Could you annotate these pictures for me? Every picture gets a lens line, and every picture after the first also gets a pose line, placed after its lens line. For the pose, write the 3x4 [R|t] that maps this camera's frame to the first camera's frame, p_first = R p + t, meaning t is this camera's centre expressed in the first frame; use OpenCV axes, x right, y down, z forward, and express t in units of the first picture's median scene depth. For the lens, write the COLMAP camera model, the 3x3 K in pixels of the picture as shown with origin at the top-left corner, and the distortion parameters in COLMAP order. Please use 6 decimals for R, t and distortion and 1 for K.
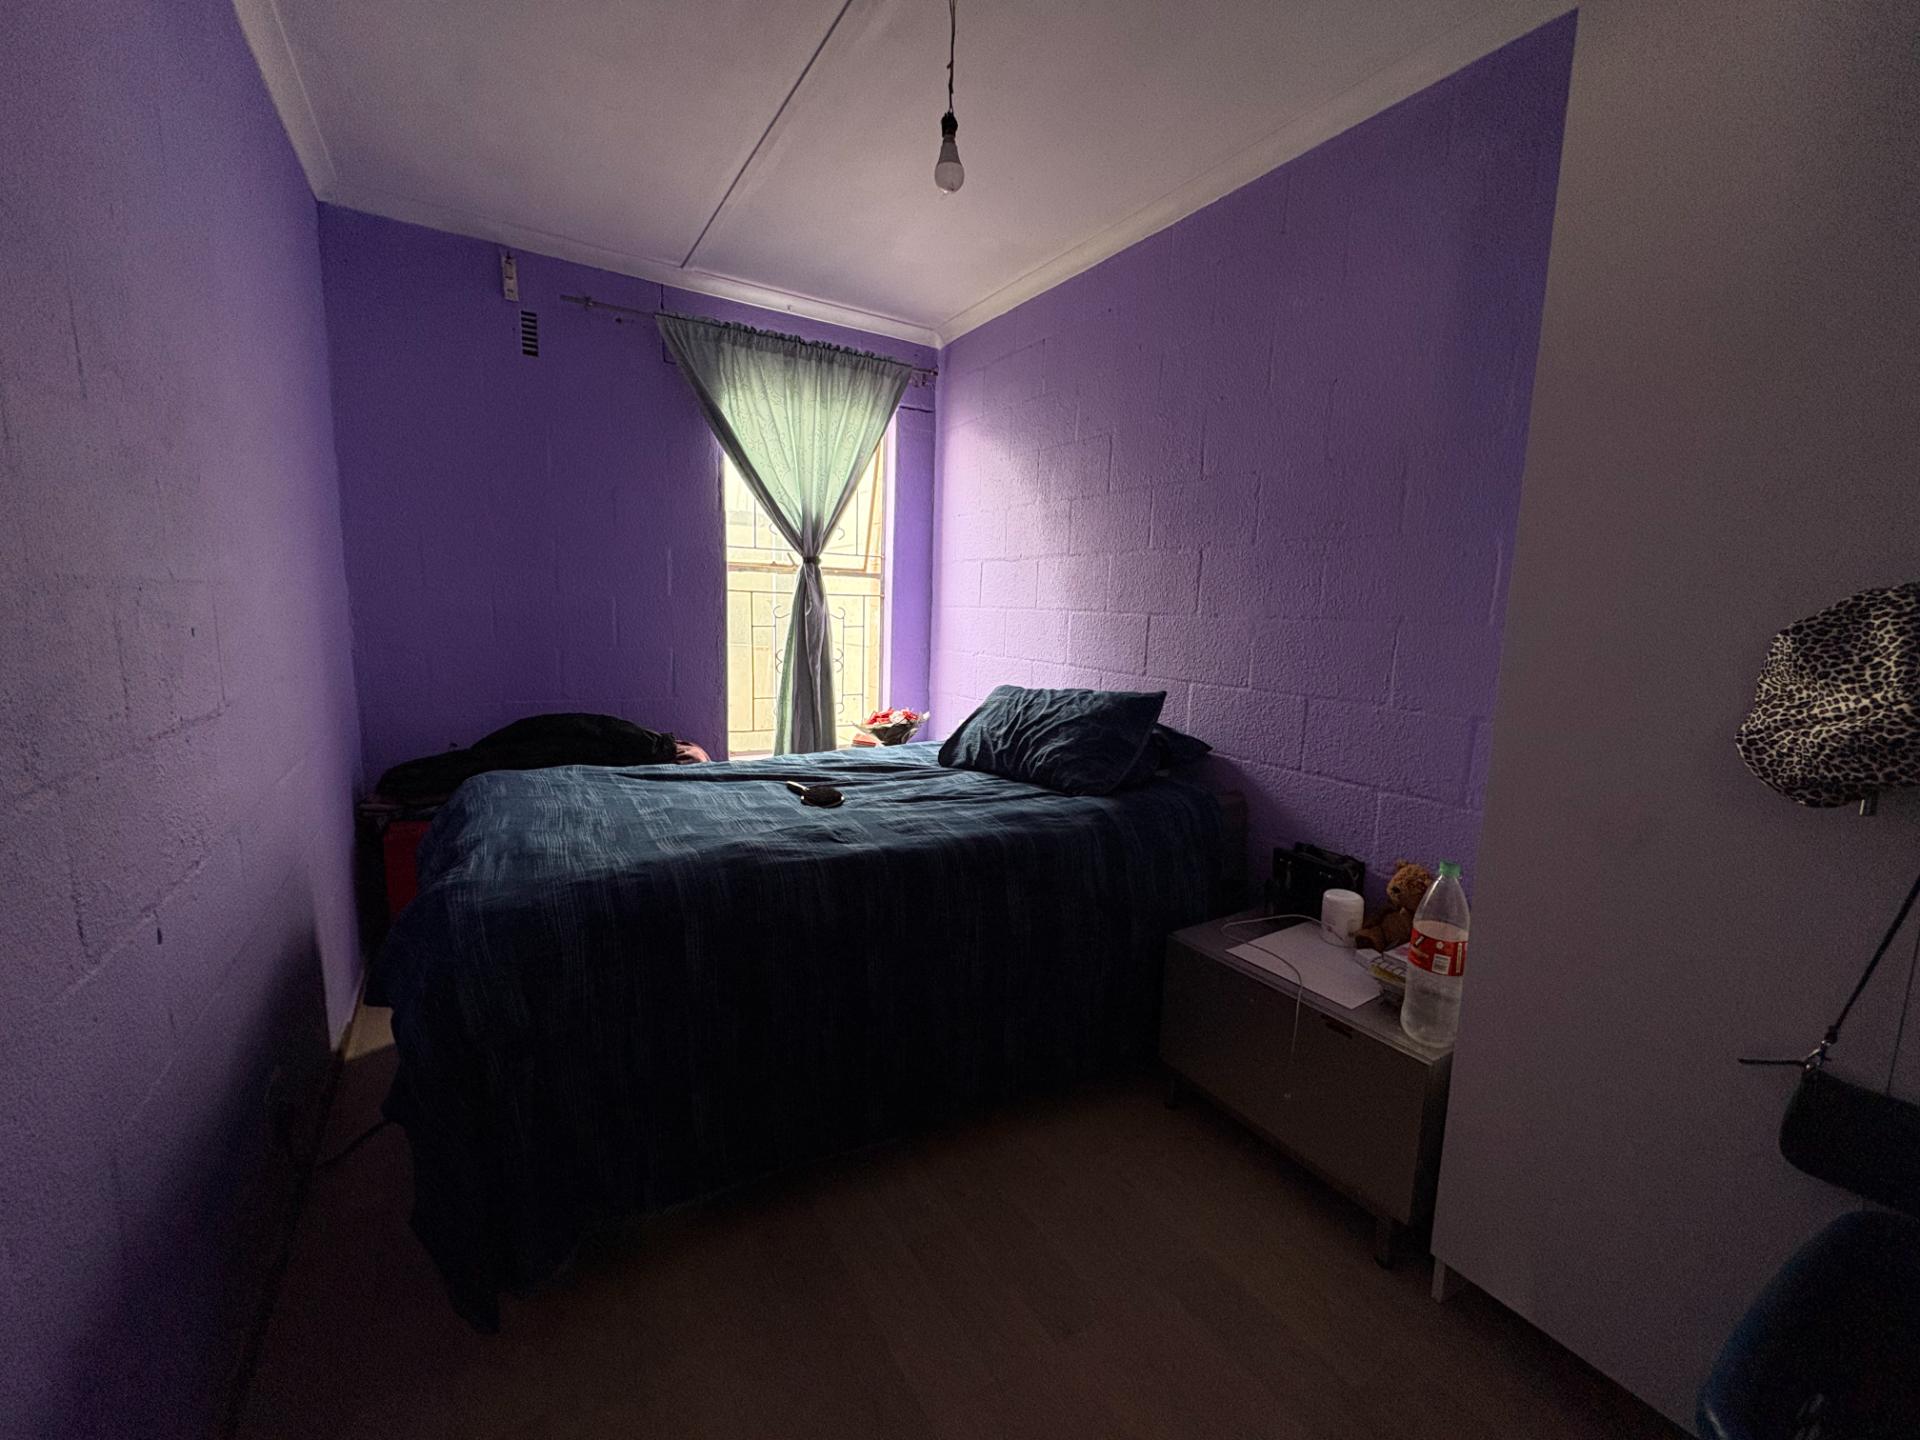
lens RADIAL K [[766.6, 0, 962.1], [0, 766.6, 717.7], [0, 0, 1]] dist [-0.000066, 0.000269]
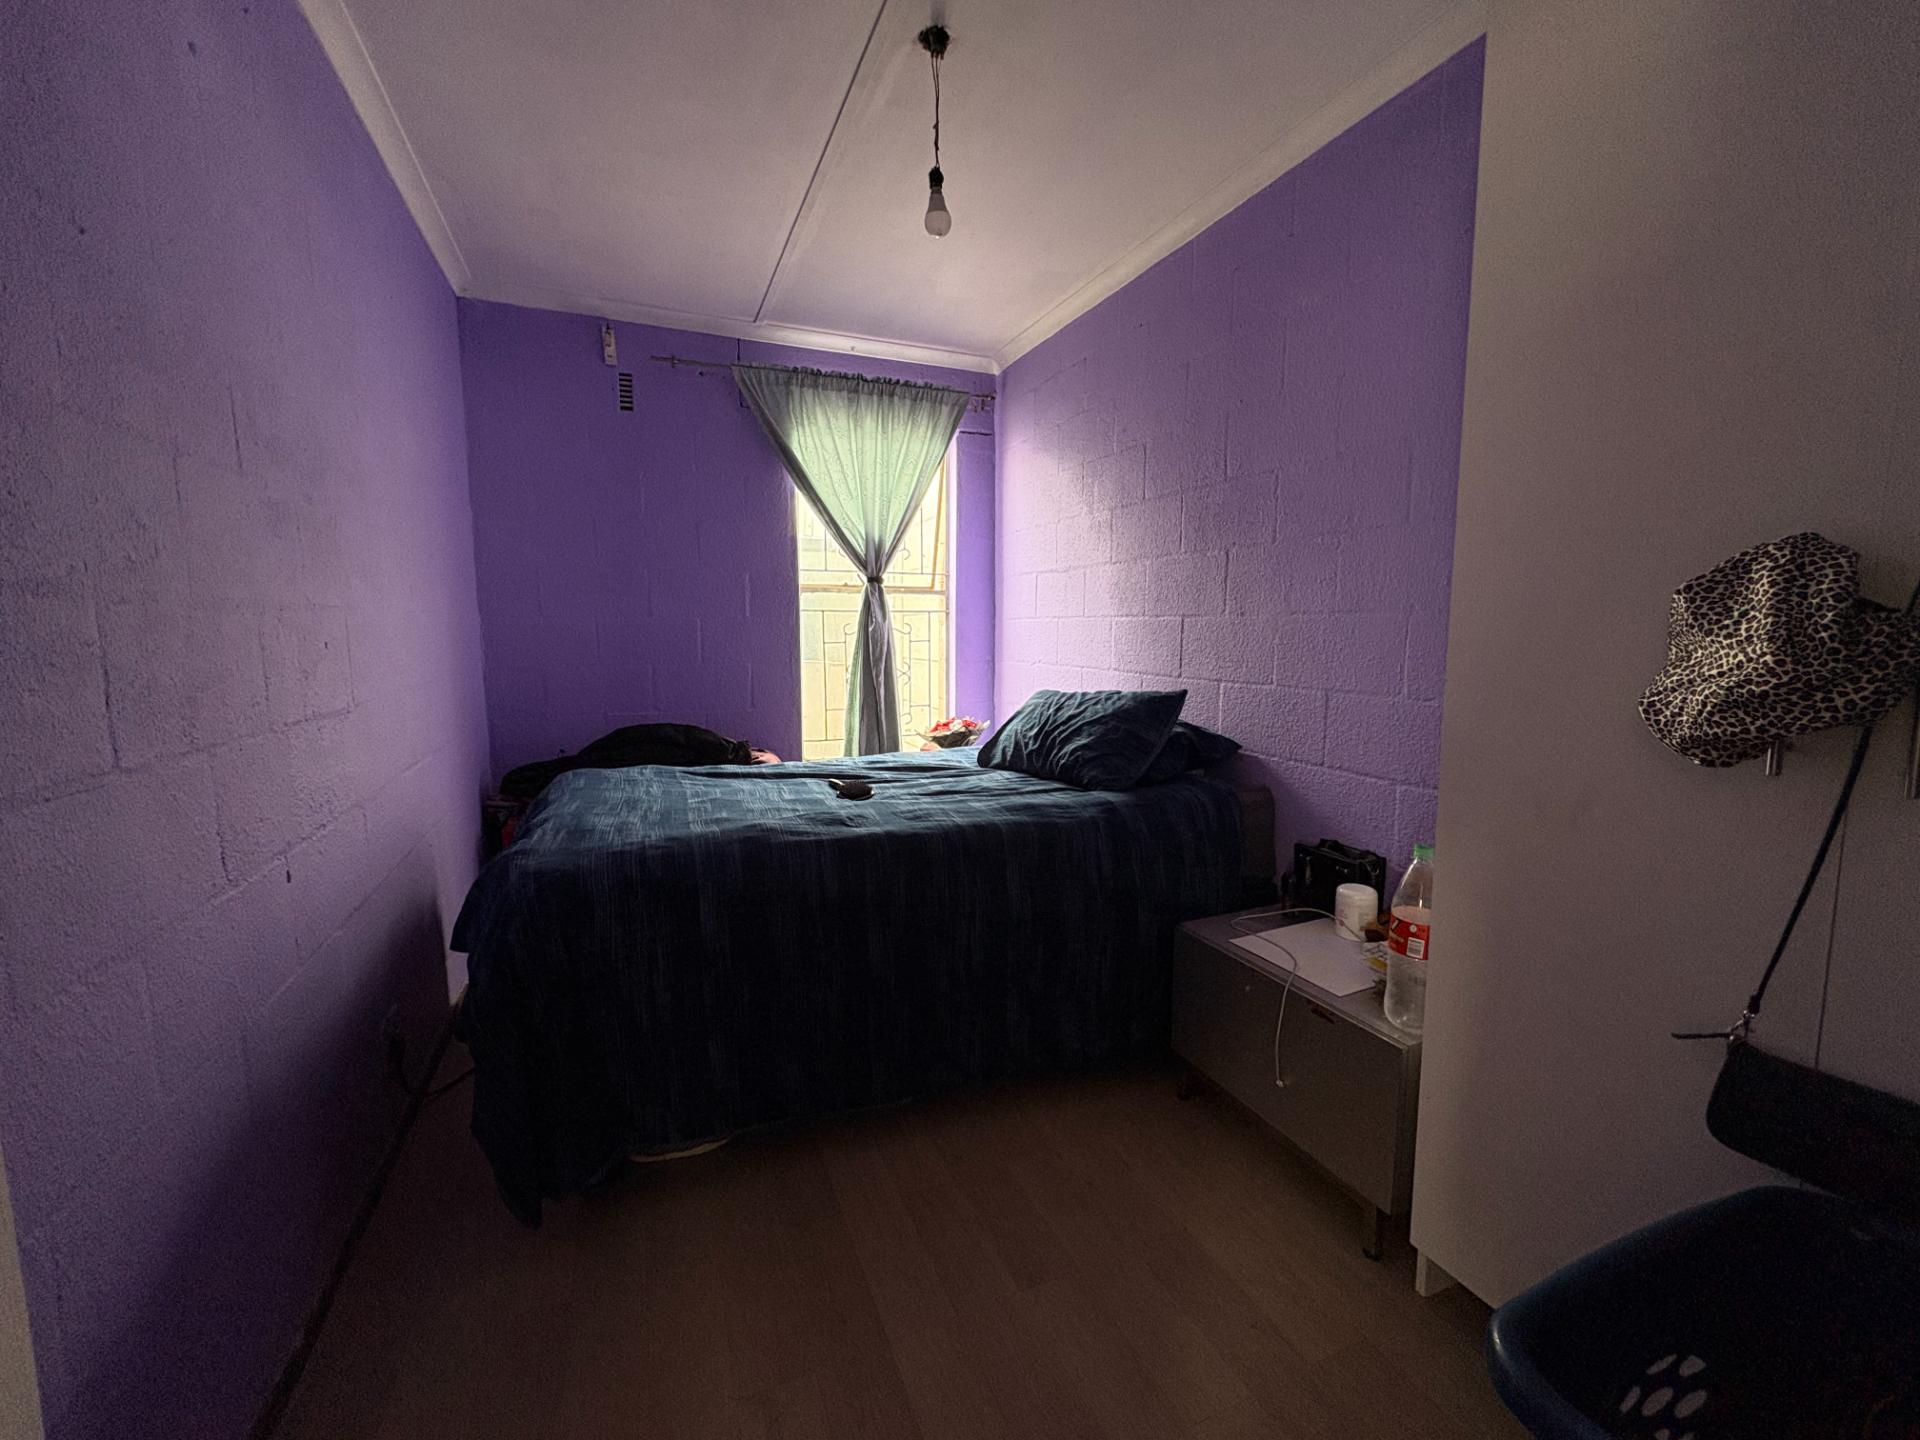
lens RADIAL K [[766.6, 0, 962.1], [0, 766.6, 717.7], [0, 0, 1]] dist [-0.000066, 0.000269]
pose [[0.988037, -0.013392, -0.153632, 0.135610], [0.008977, 0.999528, -0.029394, 0.032004], [0.153953, 0.027663, 0.987691, -0.053488]]
